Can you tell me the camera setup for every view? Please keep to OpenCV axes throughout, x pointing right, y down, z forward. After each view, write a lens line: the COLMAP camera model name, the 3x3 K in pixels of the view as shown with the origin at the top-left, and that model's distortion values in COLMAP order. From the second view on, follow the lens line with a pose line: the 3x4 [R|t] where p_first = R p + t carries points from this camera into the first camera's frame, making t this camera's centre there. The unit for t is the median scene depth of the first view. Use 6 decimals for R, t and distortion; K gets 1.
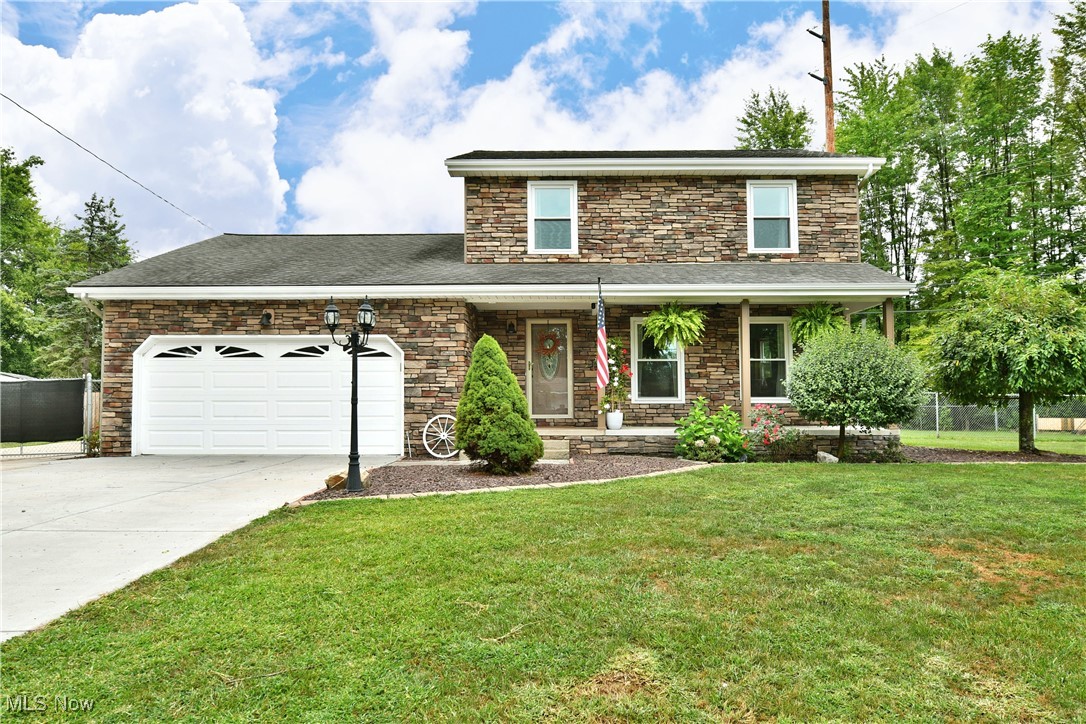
lens RADIAL K [[668.2, 0, 542.0], [0, 668.2, 365.8], [0, 0, 1]] dist [-0.016068, -0.005542]
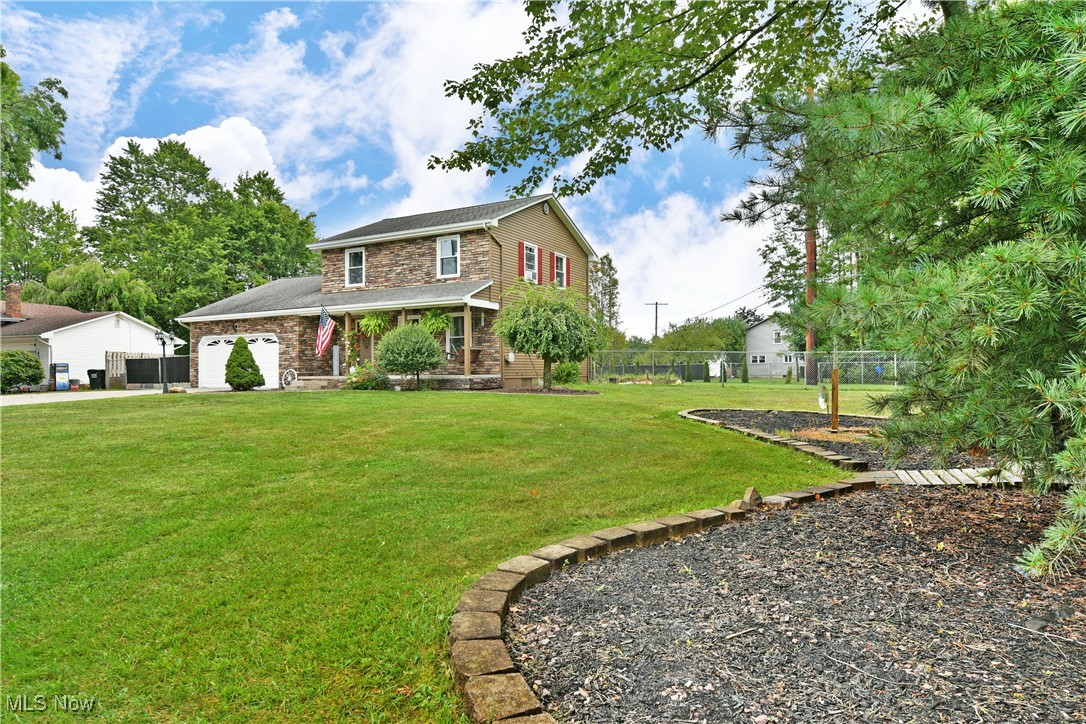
lens RADIAL K [[668.2, 0, 544.0], [0, 668.2, 361.8], [0, 0, 1]] dist [-0.016068, -0.005542]
pose [[0.884795, -0.013231, -0.465794, 1.395847], [0.030860, 0.999066, 0.030241, 0.008421], [0.464958, -0.041132, 0.884377, -0.460165]]
